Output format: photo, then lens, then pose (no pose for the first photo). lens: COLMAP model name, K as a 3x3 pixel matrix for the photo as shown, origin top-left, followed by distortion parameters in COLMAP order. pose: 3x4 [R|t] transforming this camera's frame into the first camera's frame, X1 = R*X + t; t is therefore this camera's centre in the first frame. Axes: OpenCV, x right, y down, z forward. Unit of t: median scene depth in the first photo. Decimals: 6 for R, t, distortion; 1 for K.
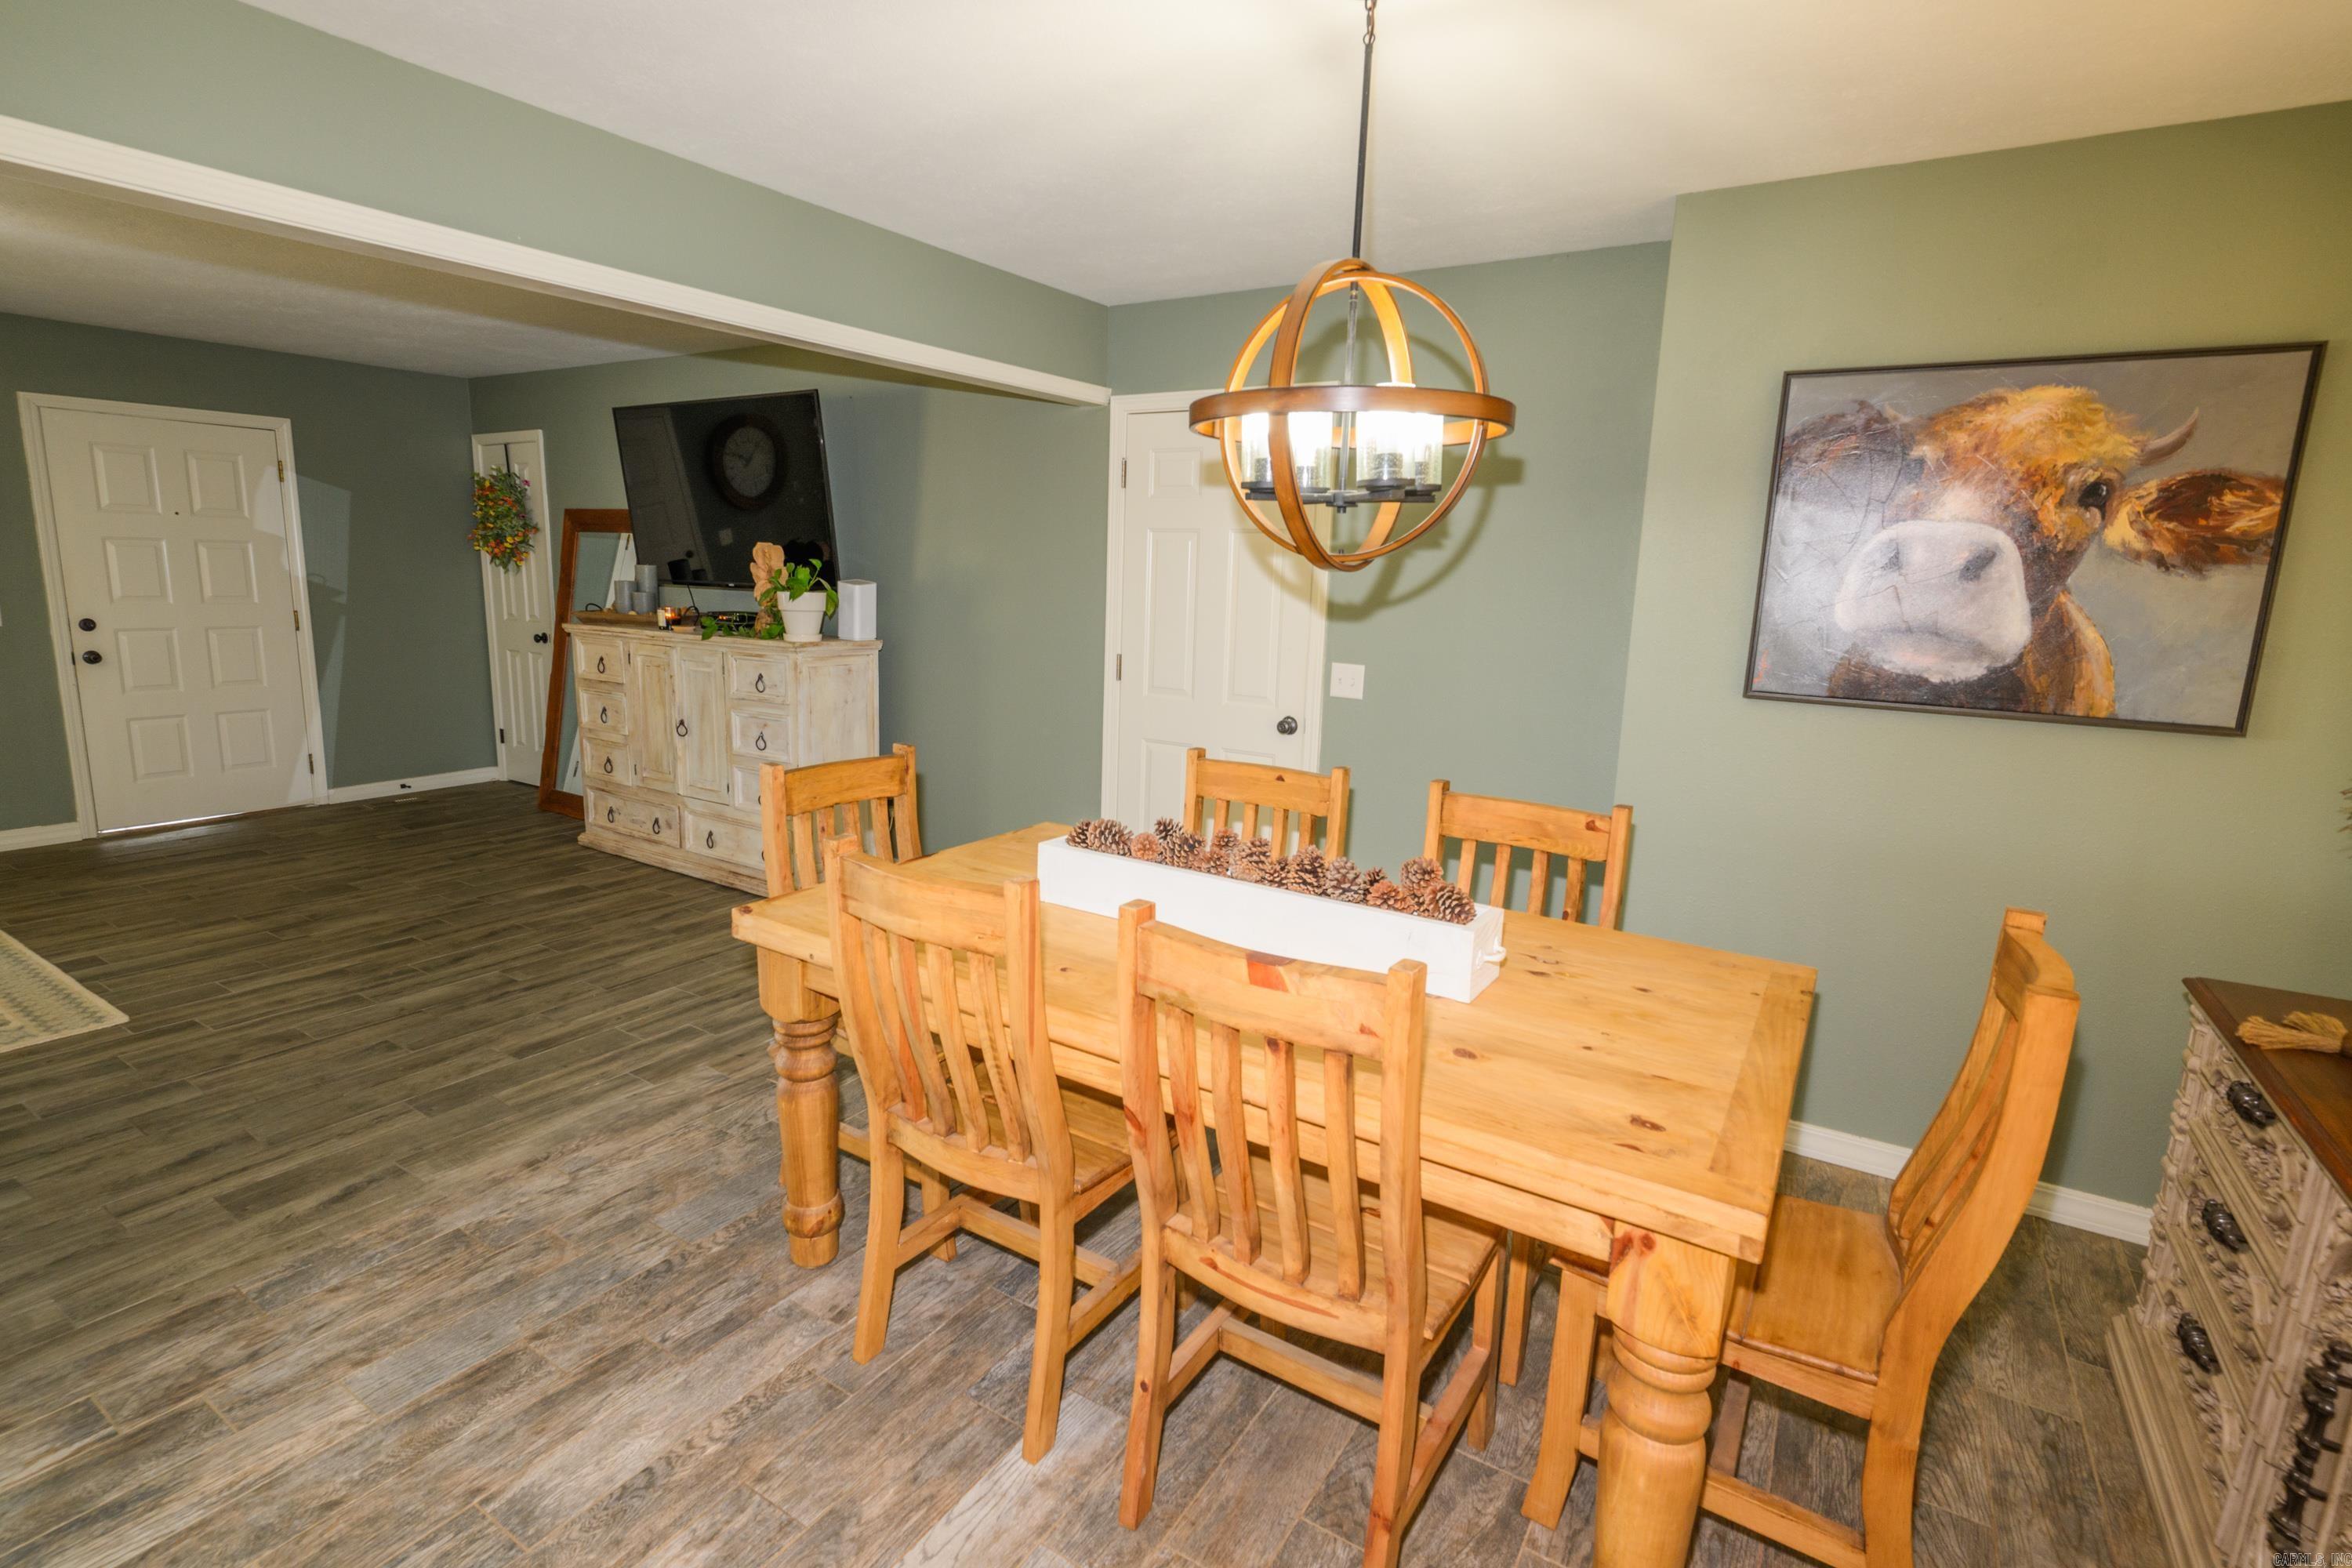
lens RADIAL K [[1111.7, 0, 1158.7], [0, 1111.7, 772.3], [0, 0, 1]] dist [-0.003887, 0.002444]
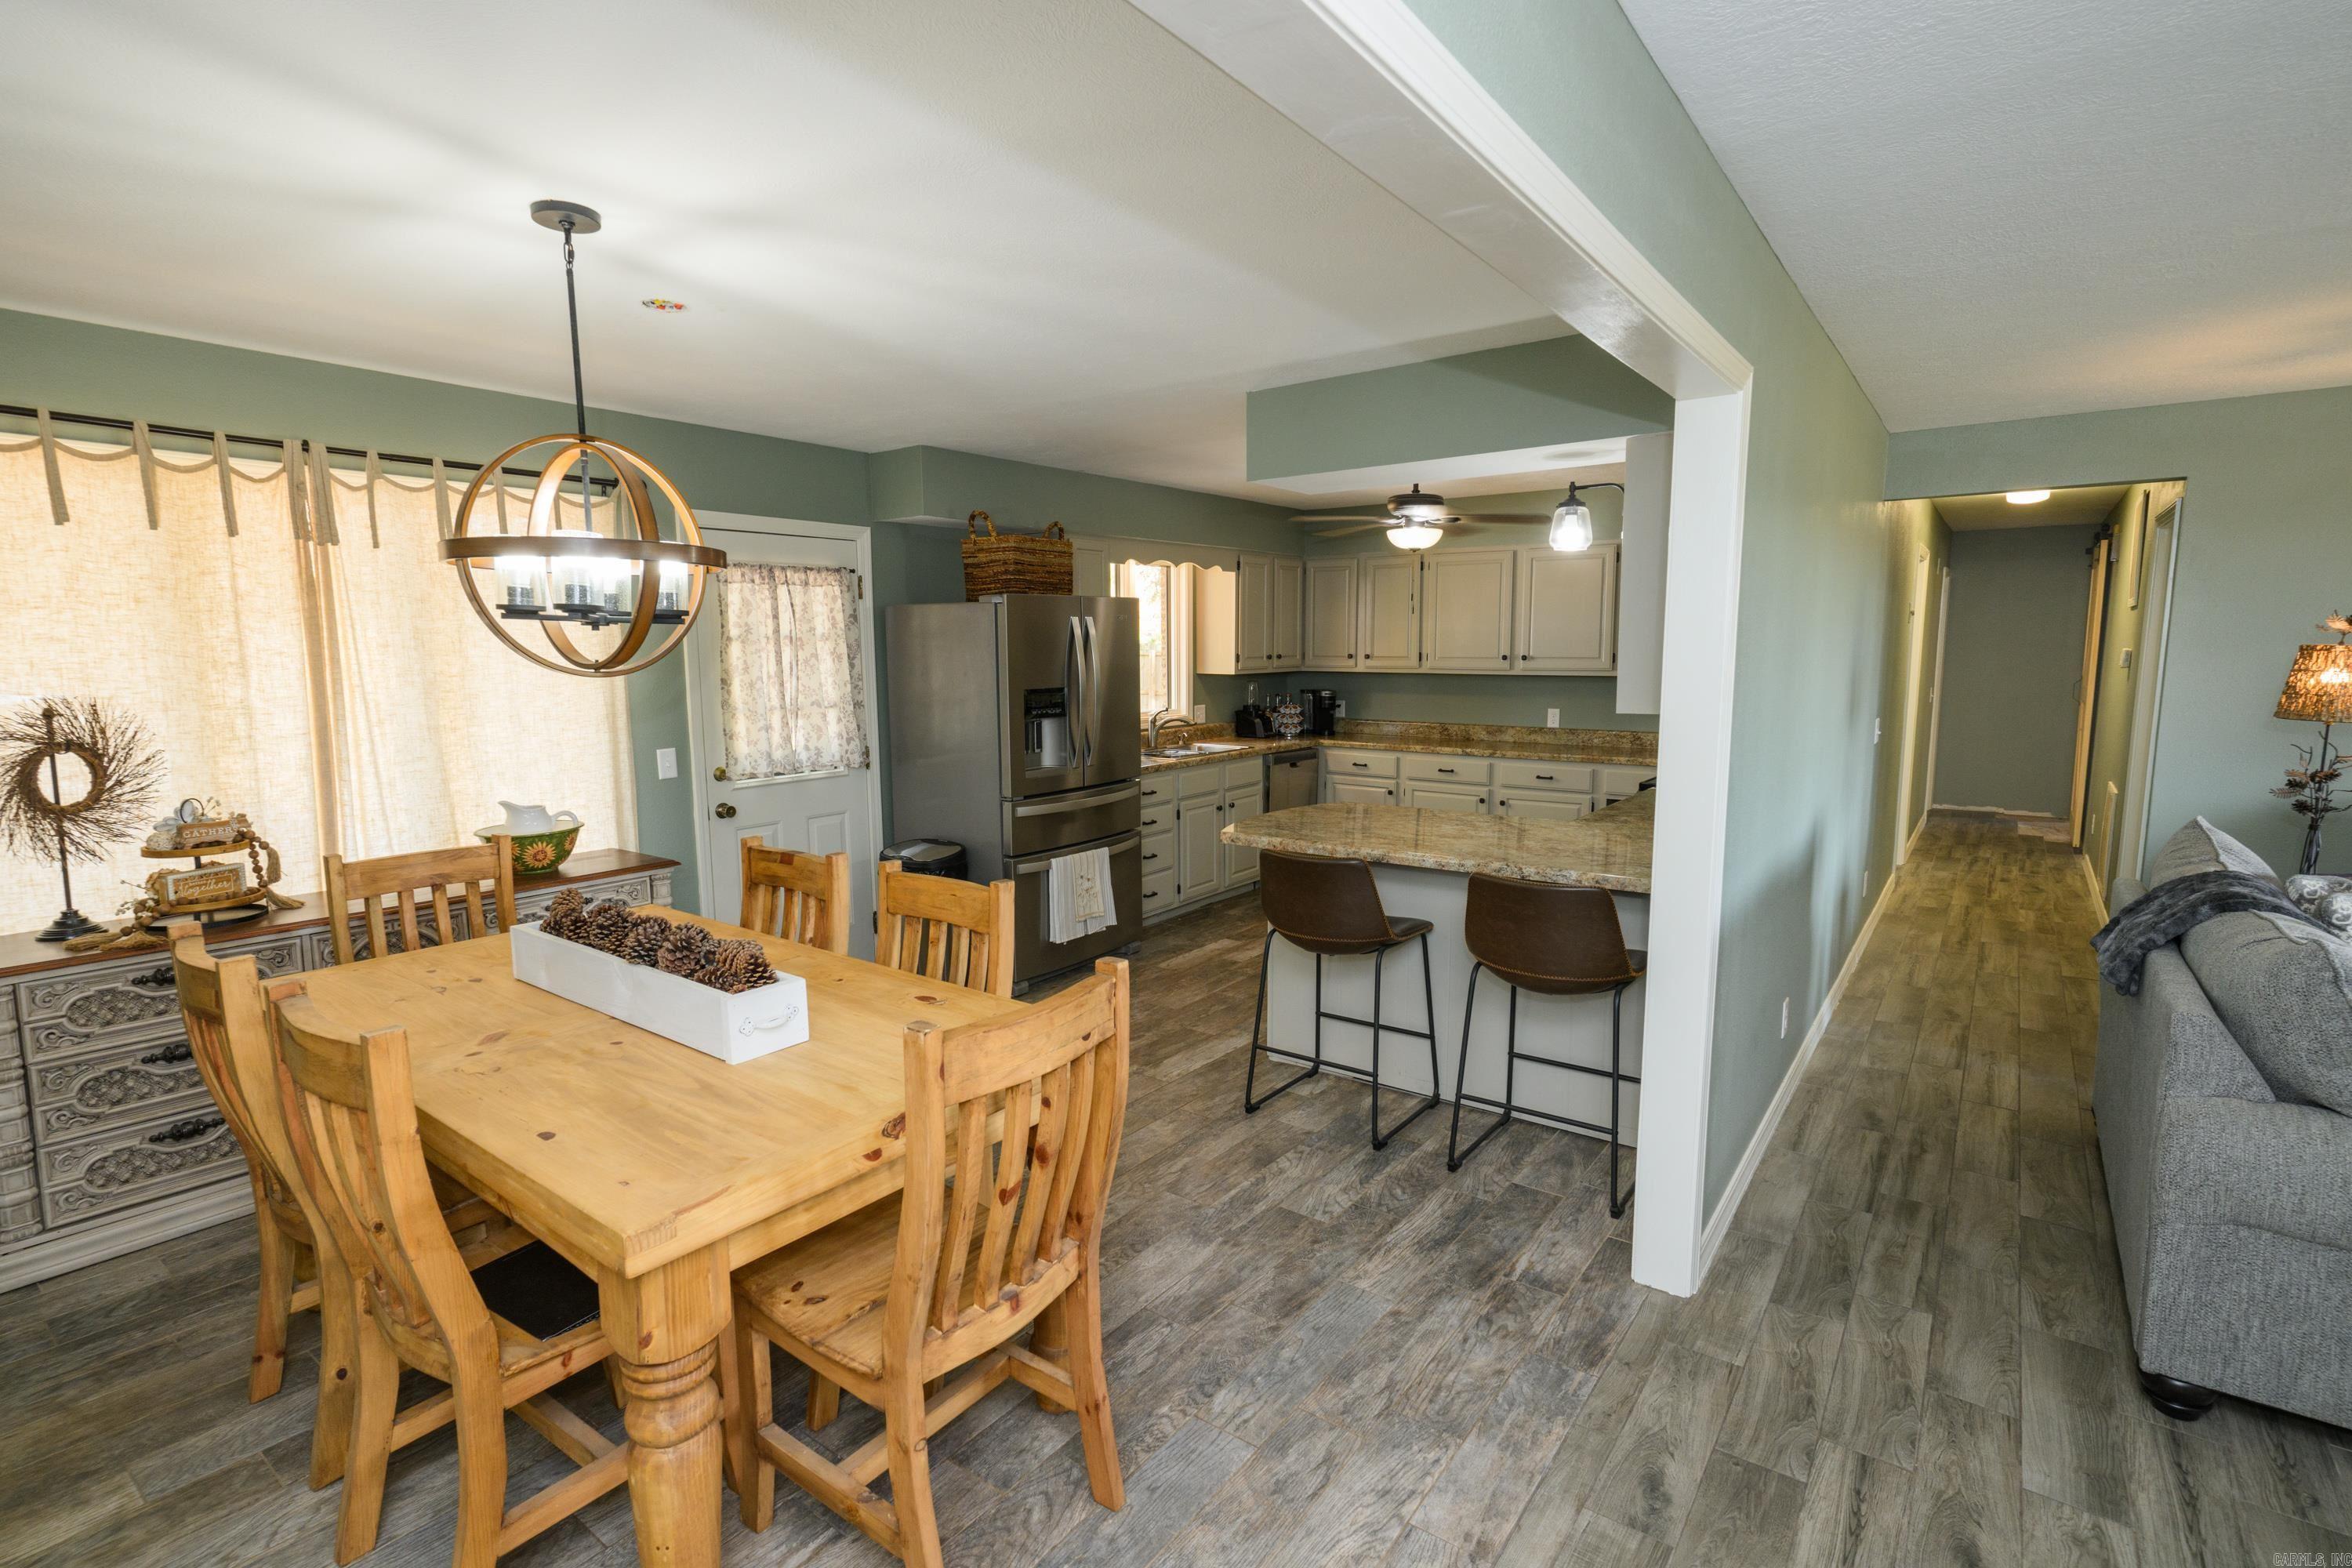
lens RADIAL K [[1111.7, 0, 1168.8], [0, 1111.7, 789.1], [0, 0, 1]] dist [-0.003887, 0.002444]
pose [[-0.996799, -0.032380, 0.073101, -0.426189], [-0.008487, 0.952007, 0.305960, -0.336075], [-0.079500, 0.304360, -0.949234, 1.627511]]
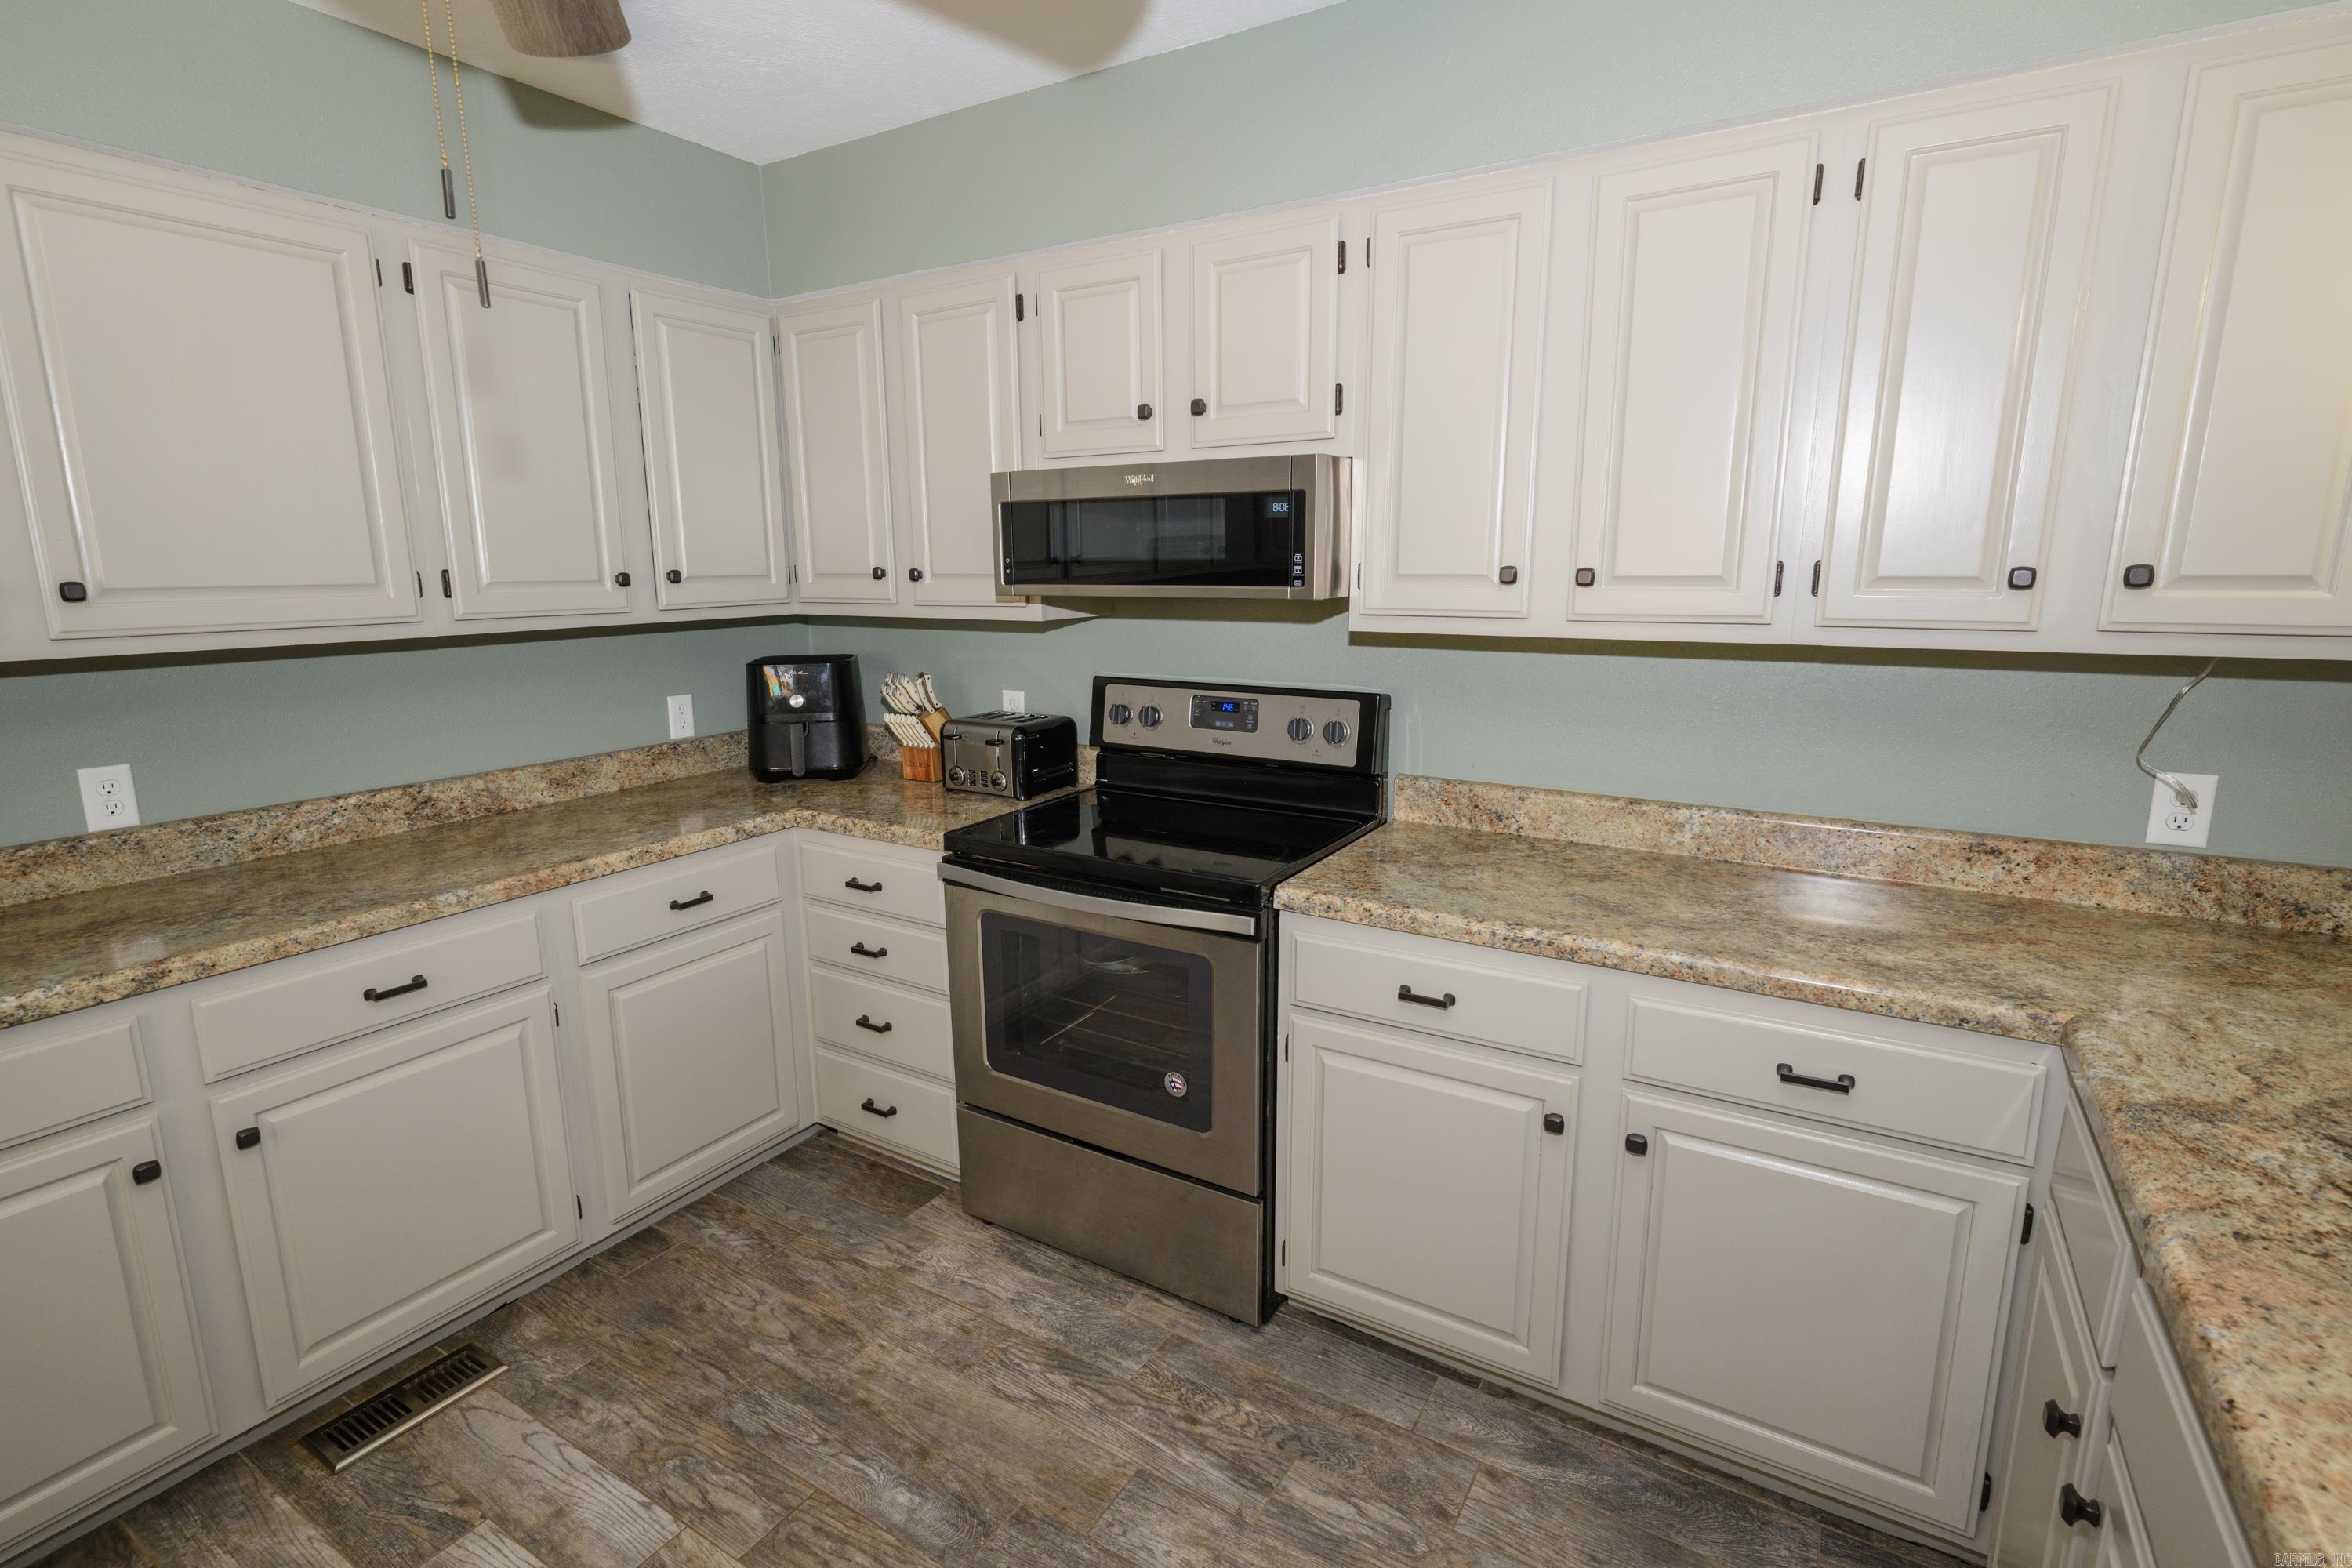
lens RADIAL K [[1111.7, 0, 1139.6], [0, 1111.7, 788.2], [0, 0, 1]] dist [-0.003887, 0.002444]
pose [[0.010671, 0.173499, -0.984776, -0.368828], [-0.168497, 0.971062, 0.169257, 0.052956], [0.985644, 0.164125, 0.039597, -0.364808]]
